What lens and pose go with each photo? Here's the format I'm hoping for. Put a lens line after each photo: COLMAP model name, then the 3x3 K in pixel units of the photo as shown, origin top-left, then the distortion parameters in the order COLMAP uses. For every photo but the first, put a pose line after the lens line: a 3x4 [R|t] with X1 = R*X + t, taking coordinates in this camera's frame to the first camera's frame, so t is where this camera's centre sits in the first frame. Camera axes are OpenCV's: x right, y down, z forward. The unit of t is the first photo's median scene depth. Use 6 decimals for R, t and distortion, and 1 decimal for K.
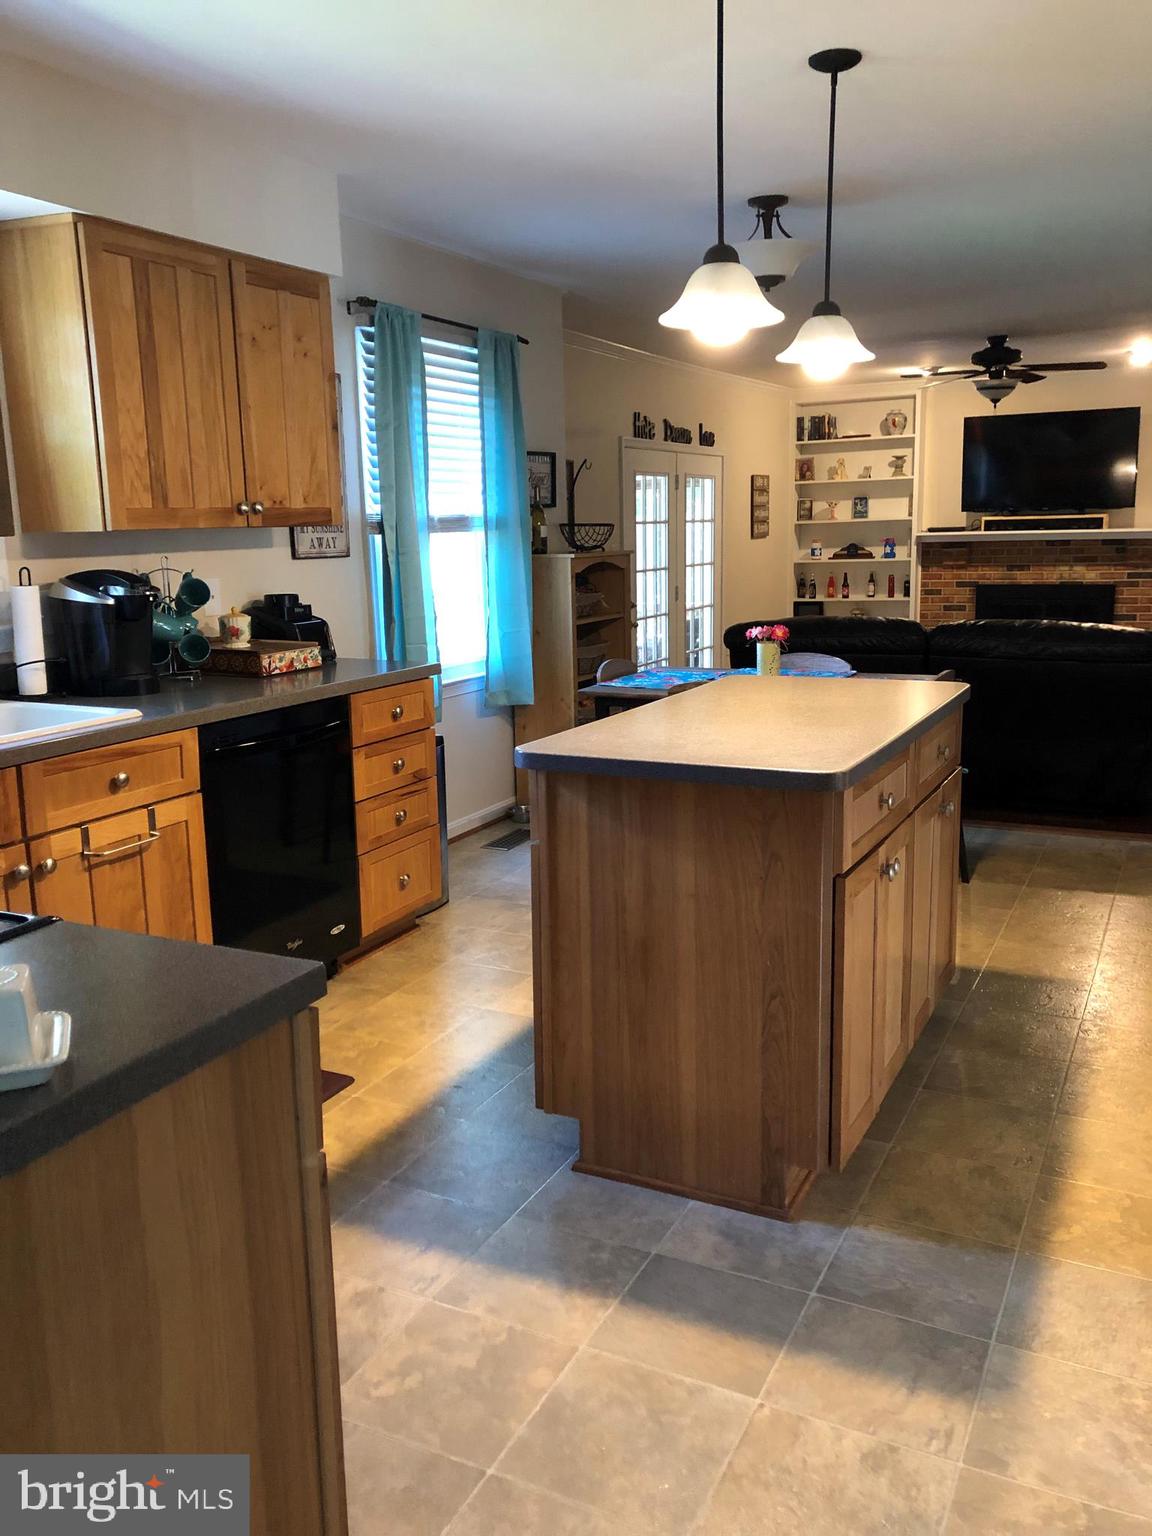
lens RADIAL K [[1266.3, 0, 578.8], [0, 1266.3, 762.8], [0, 0, 1]] dist [0.042361, -0.057068]
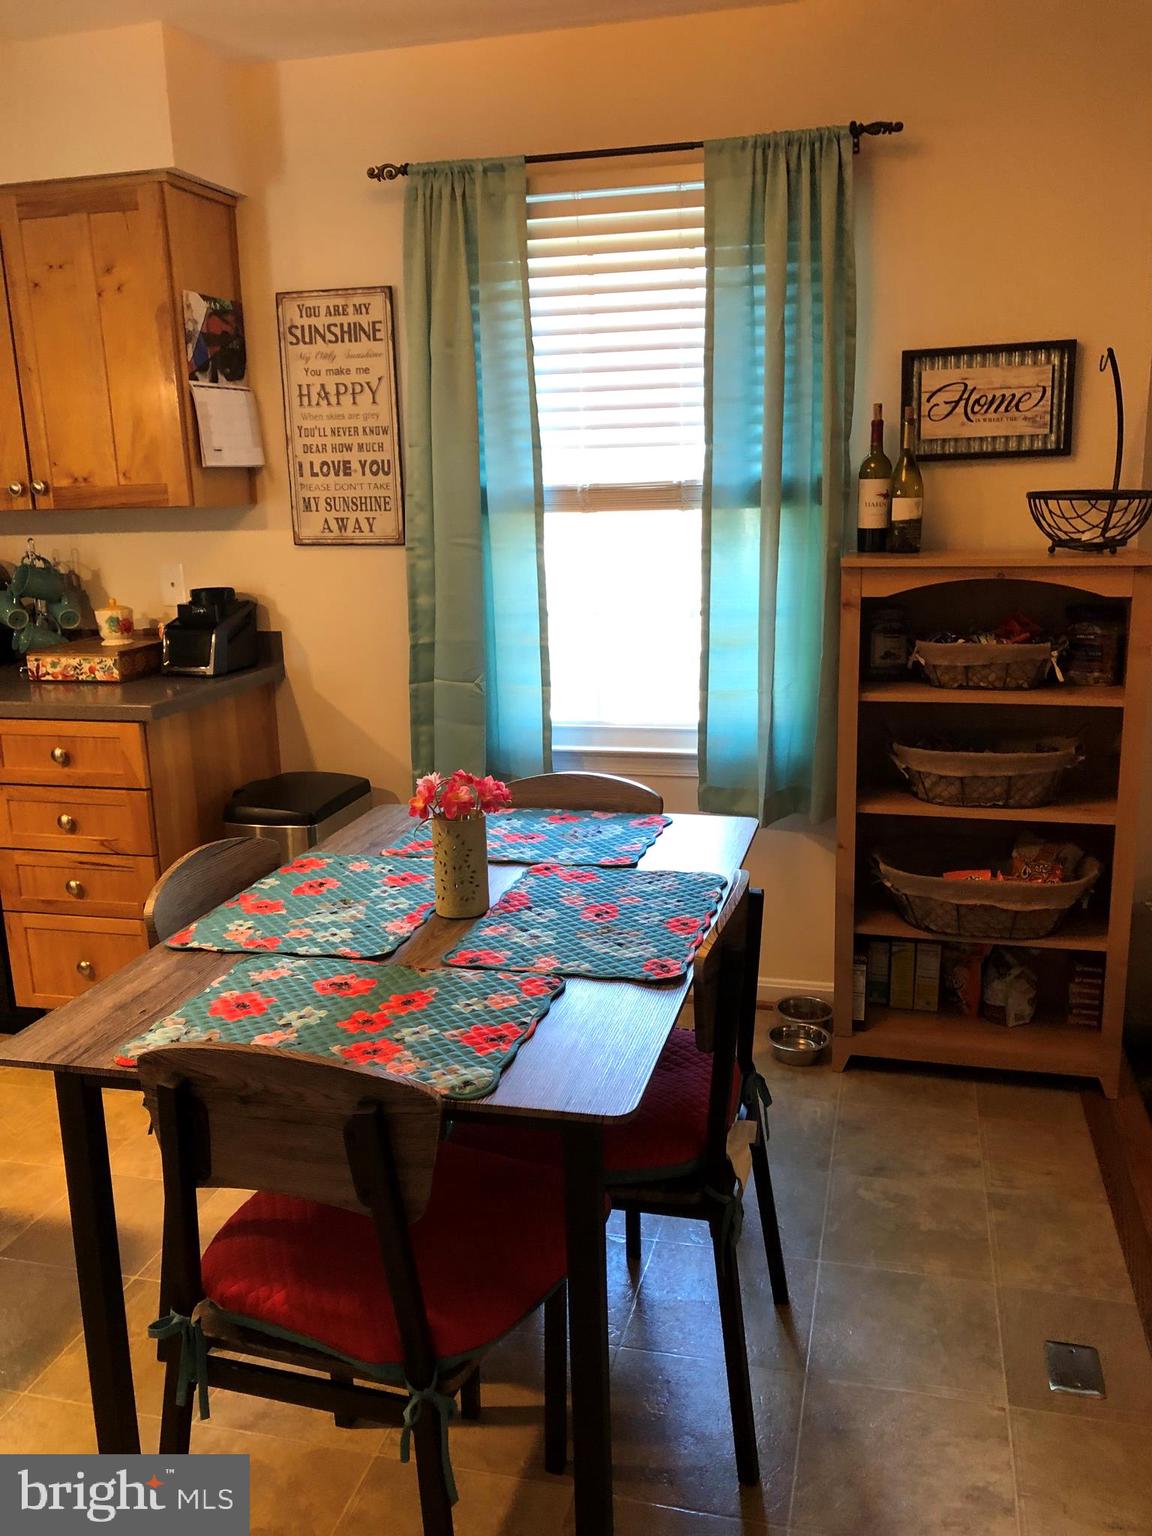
lens RADIAL K [[1266.3, 0, 576.0], [0, 1266.3, 765.8], [0, 0, 1]] dist [0.042361, -0.057068]
pose [[0.200862, 0.232555, -0.951616, 0.671128], [-0.161730, 0.965956, 0.201922, -0.245828], [0.966177, 0.113347, 0.231635, 1.145039]]
